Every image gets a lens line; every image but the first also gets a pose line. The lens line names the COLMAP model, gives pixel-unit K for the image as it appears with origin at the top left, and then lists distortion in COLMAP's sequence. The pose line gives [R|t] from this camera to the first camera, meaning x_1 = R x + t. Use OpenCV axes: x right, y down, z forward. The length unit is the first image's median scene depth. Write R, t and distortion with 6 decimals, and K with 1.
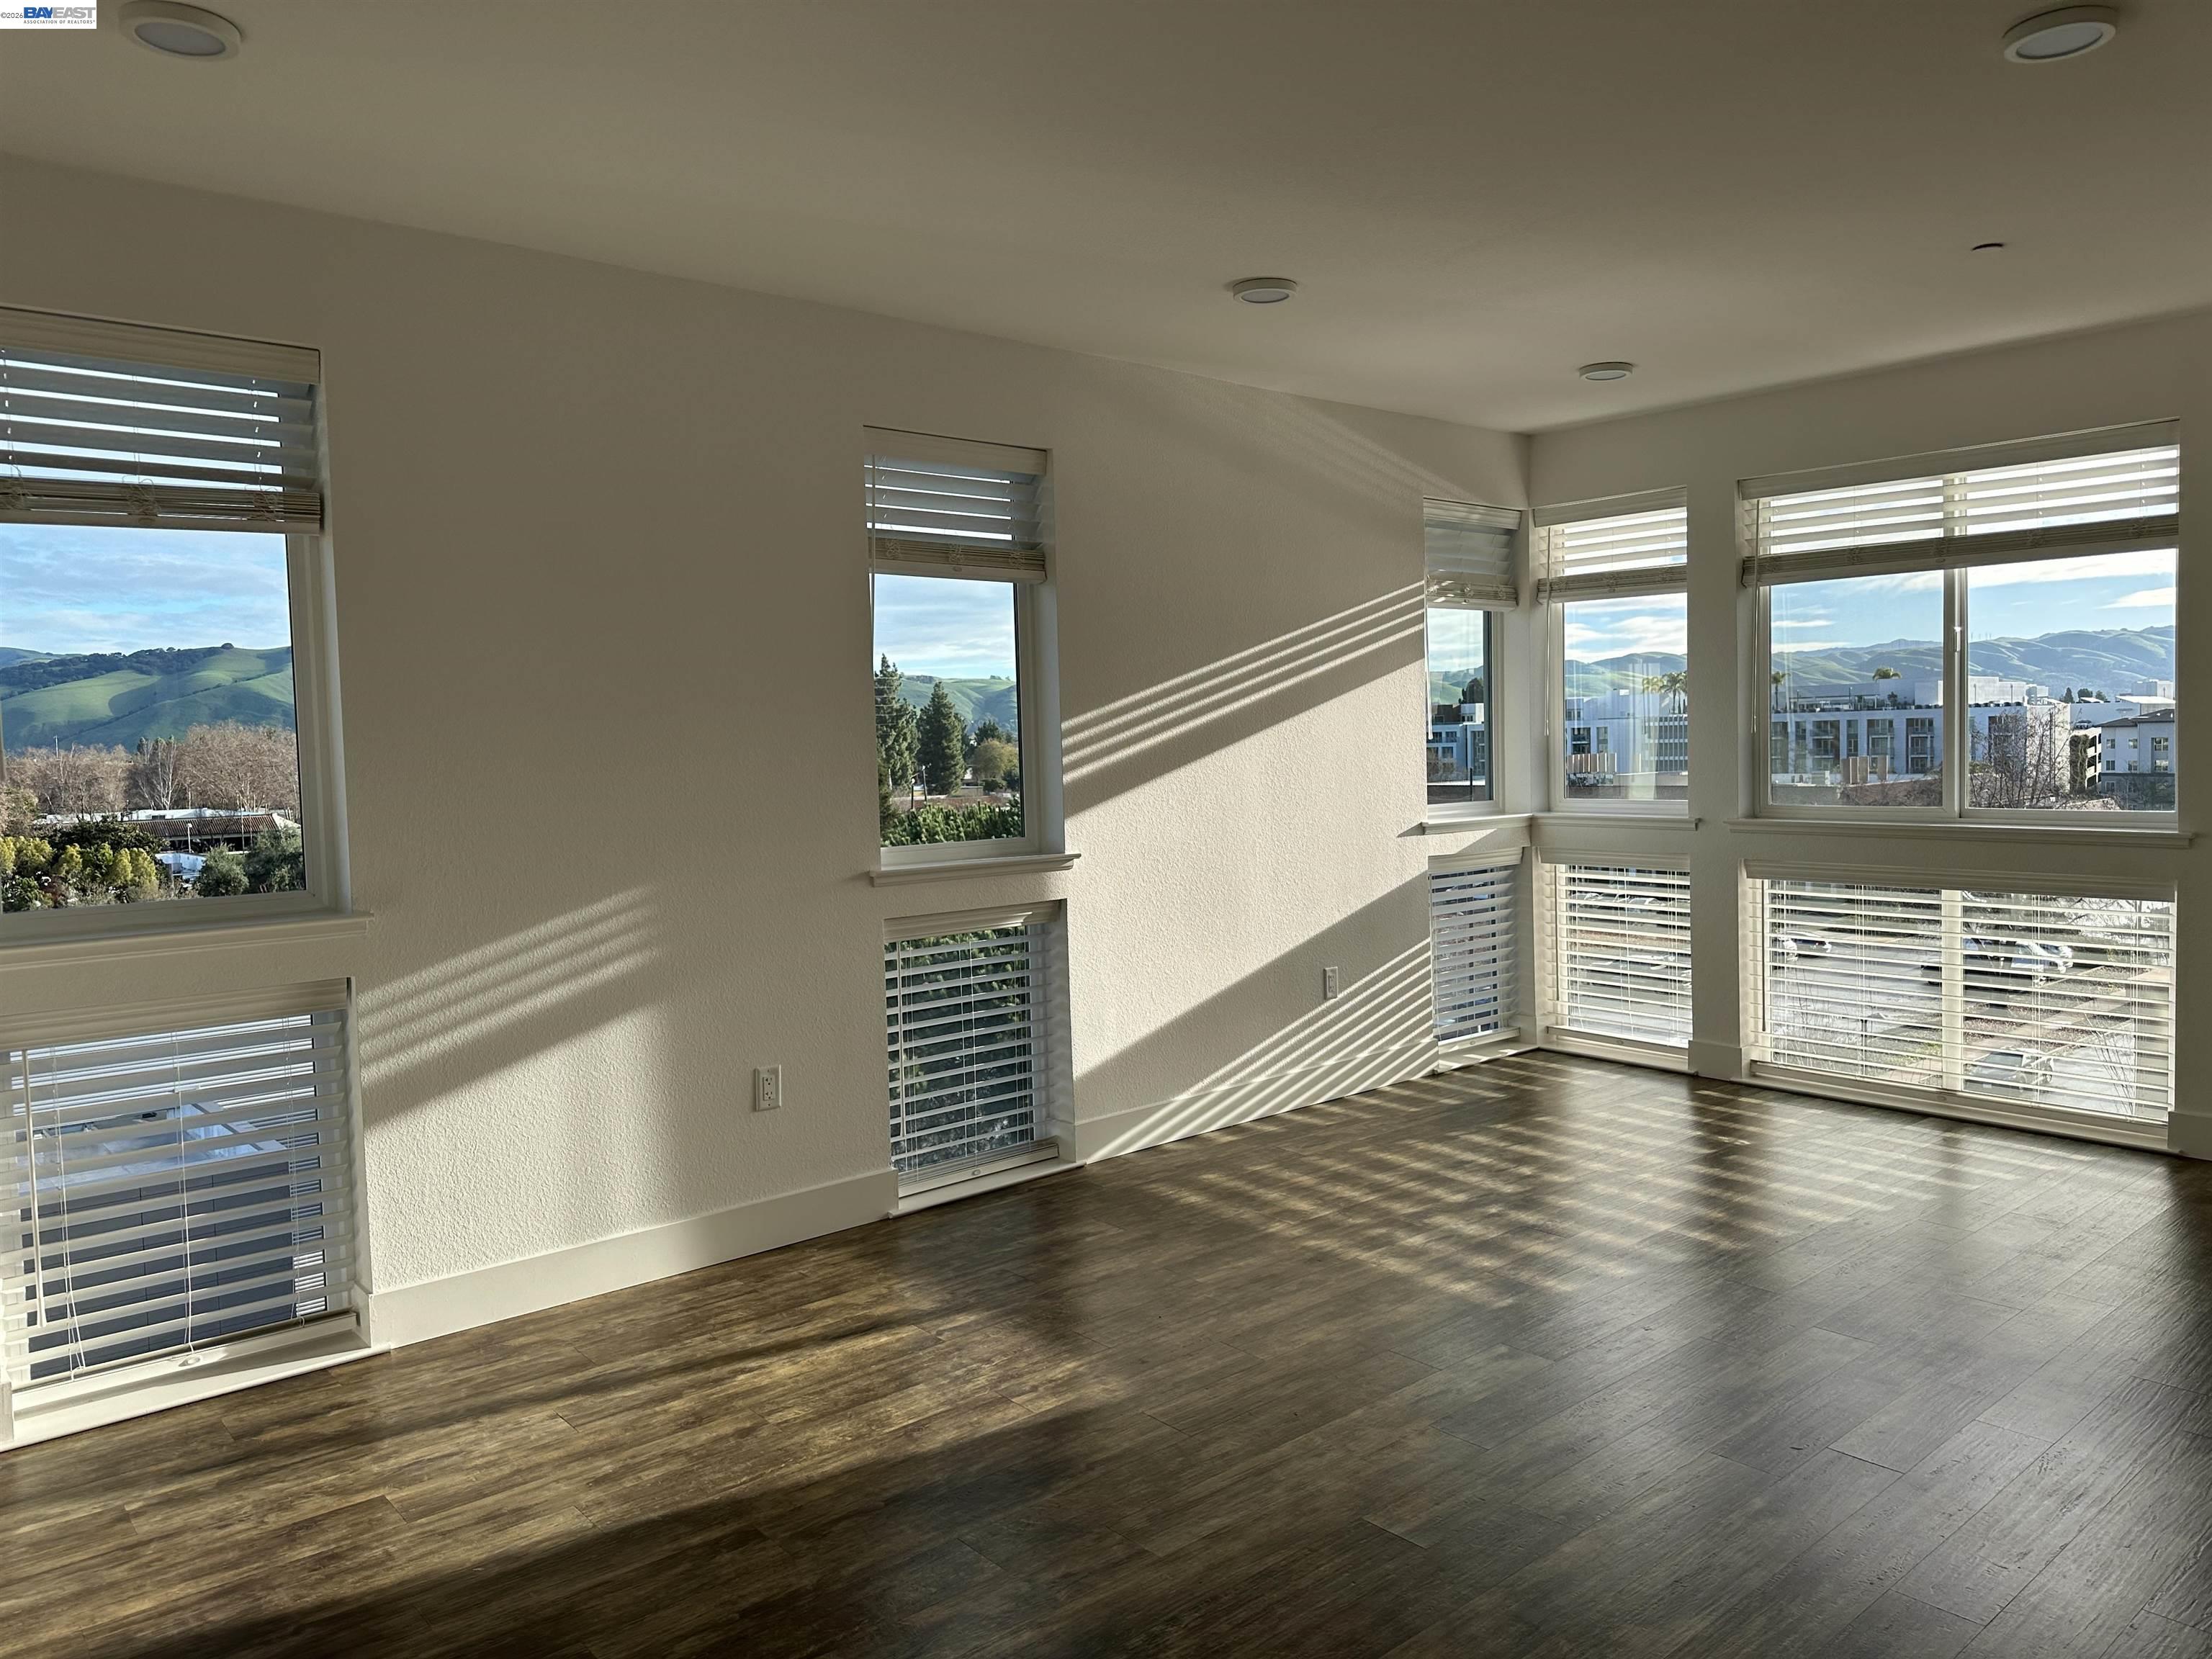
lens RADIAL K [[1557.1, 0, 1097.9], [0, 1557.1, 822.8], [0, 0, 1]] dist [0.111155, -0.150620]
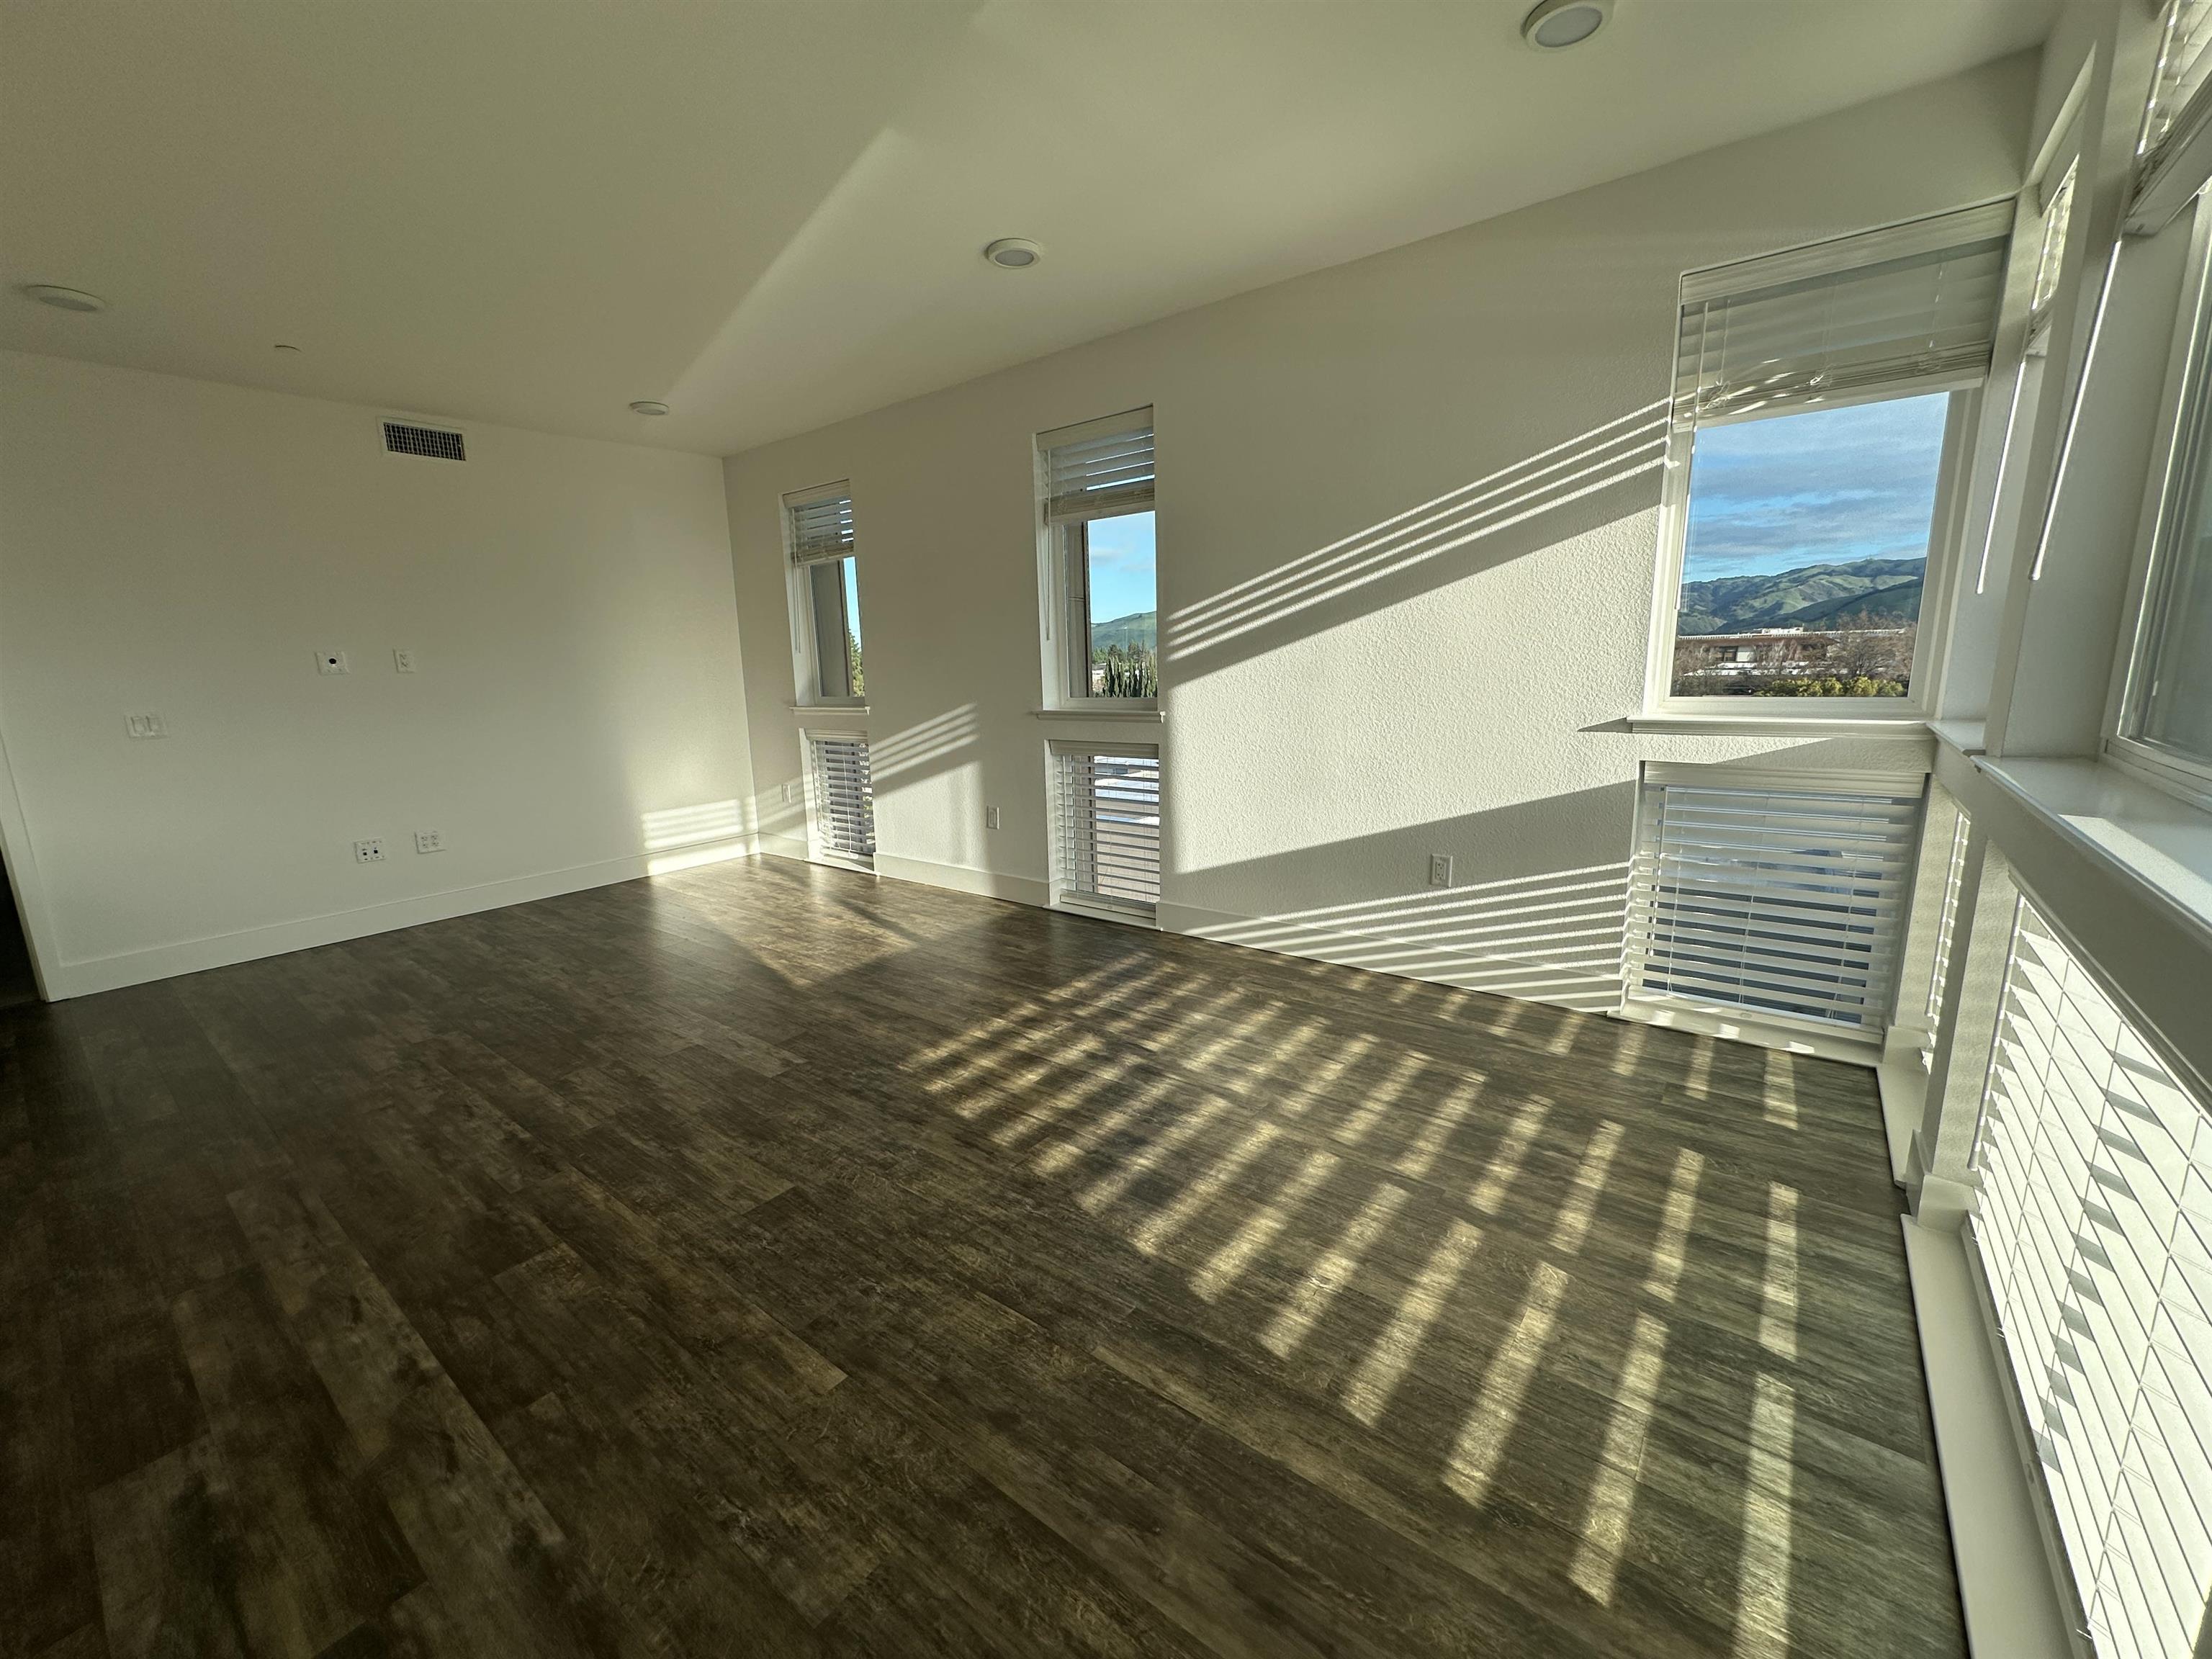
lens RADIAL K [[888.8, 0, 1106.0], [0, 888.8, 829.5], [0, 0, 1]] dist [-0.000651, 0.000014]
pose [[0.192265, 0.204019, -0.959901, 0.758377], [-0.028309, 0.978897, 0.202386, -0.035343], [0.980935, -0.011738, 0.193983, 0.808704]]
